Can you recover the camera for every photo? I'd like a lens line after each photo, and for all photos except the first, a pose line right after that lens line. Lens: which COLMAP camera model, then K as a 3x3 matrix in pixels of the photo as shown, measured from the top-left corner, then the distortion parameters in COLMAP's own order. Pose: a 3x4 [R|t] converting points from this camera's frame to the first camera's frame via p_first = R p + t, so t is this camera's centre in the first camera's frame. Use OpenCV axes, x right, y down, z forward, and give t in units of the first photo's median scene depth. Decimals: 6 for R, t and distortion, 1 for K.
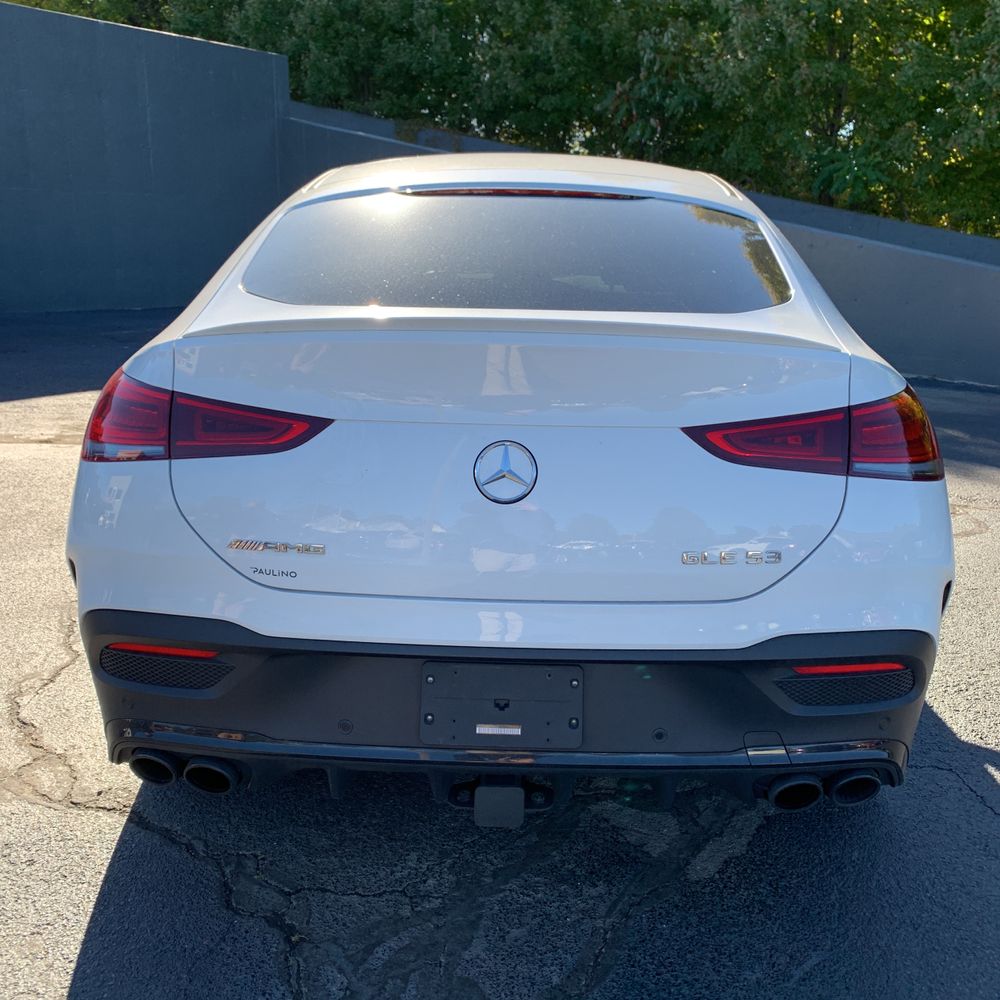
lens RADIAL K [[1032.9, 0, 503.4], [0, 1032.9, 503.8], [0, 0, 1]] dist [0.004198, 0.000000]
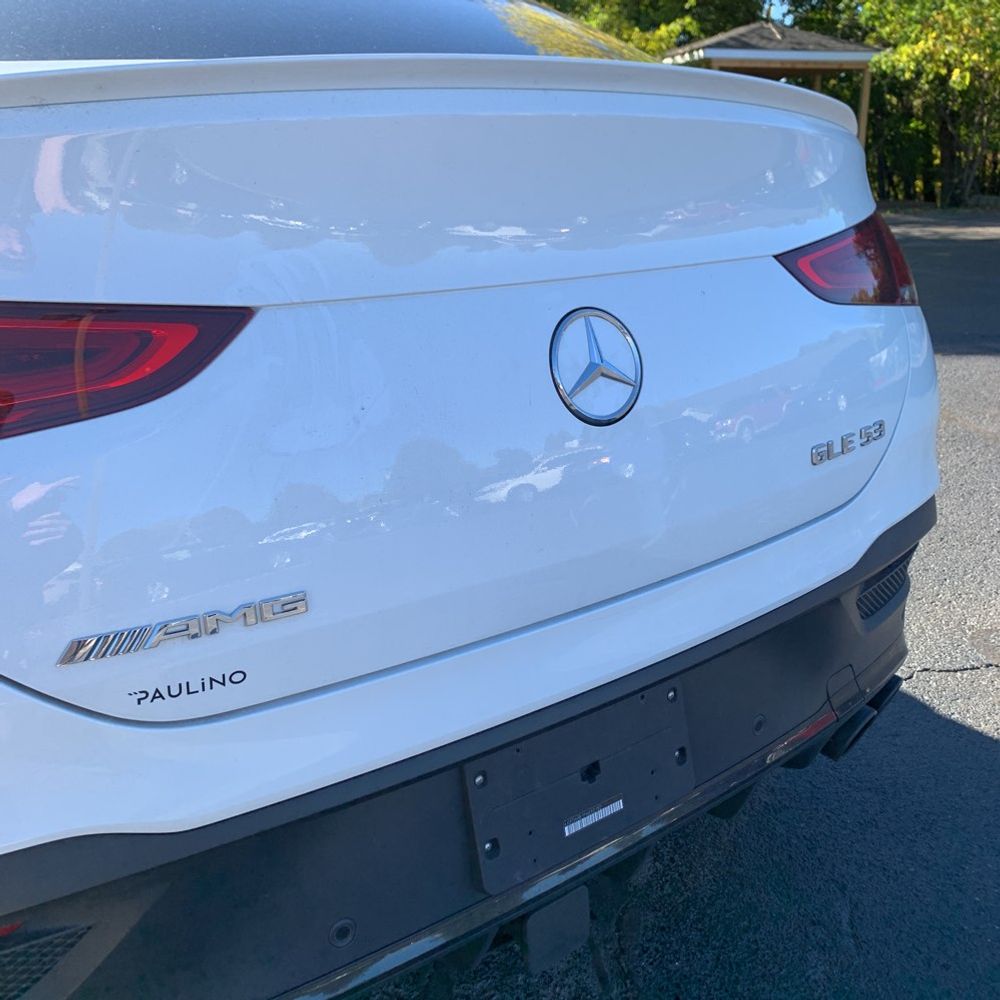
lens RADIAL K [[1032.9, 0, 508.0], [0, 1032.9, 494.8], [0, 0, 1]] dist [0.004198, 0.000000]
pose [[0.783127, -0.224093, 0.580081, -0.345830], [0.178749, 0.974565, 0.135171, -0.044158], [-0.595618, -0.002167, 0.803265, 0.577646]]
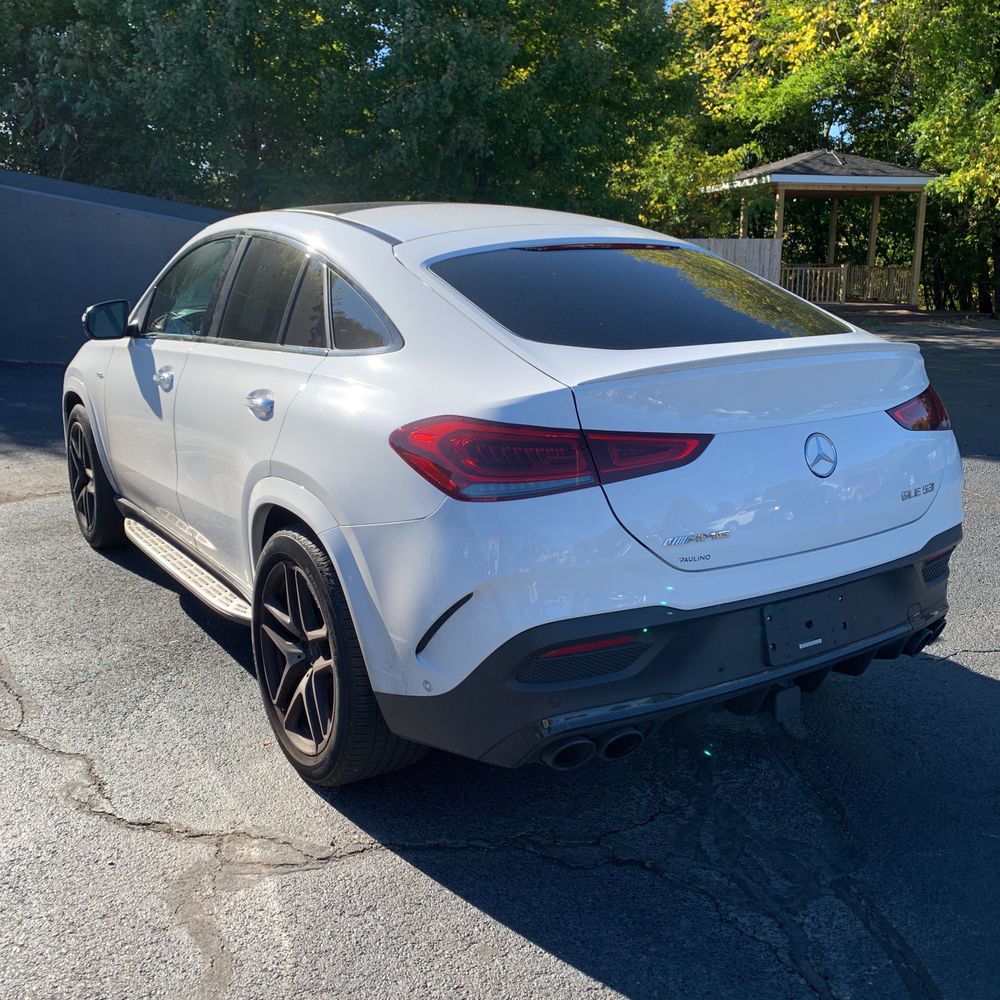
lens RADIAL K [[1032.9, 0, 502.6], [0, 1032.9, 502.6], [0, 0, 1]] dist [0.004198, 0.000000]
pose [[0.818204, -0.160854, 0.551967, -1.096442], [0.162578, 0.985612, 0.046231, -0.098674], [-0.551462, 0.051911, 0.832583, 0.070926]]
